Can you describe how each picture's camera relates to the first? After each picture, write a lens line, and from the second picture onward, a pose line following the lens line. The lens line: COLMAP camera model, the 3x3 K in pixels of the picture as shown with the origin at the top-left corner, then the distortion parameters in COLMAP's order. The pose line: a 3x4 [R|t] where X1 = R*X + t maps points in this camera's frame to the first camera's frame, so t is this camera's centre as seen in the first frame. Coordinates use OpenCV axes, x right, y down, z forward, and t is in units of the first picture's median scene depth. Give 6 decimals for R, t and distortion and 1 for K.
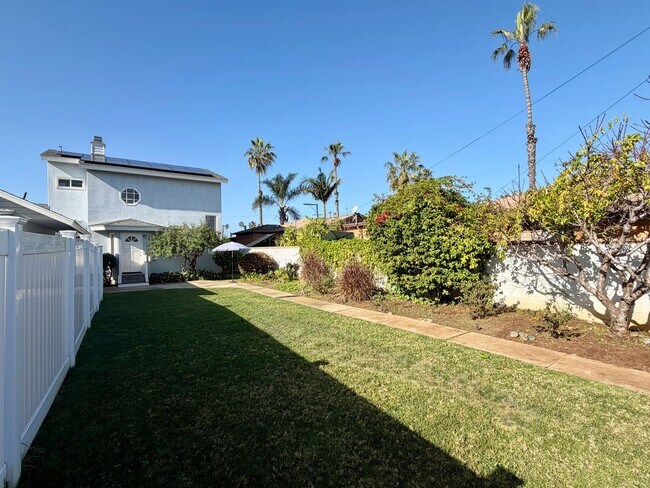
lens RADIAL K [[316.4, 0, 325.0], [0, 316.4, 244.0], [0, 0, 1]] dist [-0.000151, -0.000027]
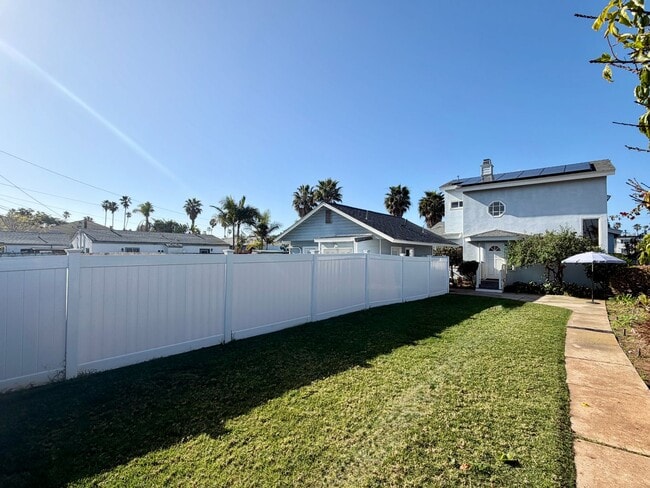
lens RADIAL K [[316.4, 0, 325.0], [0, 316.4, 244.0], [0, 0, 1]] dist [-0.000151, -0.000027]
pose [[0.285778, -0.017939, -0.958128, 0.262393], [0.000721, 0.999829, -0.018504, -0.011026], [0.958296, 0.004597, 0.285742, 0.131412]]
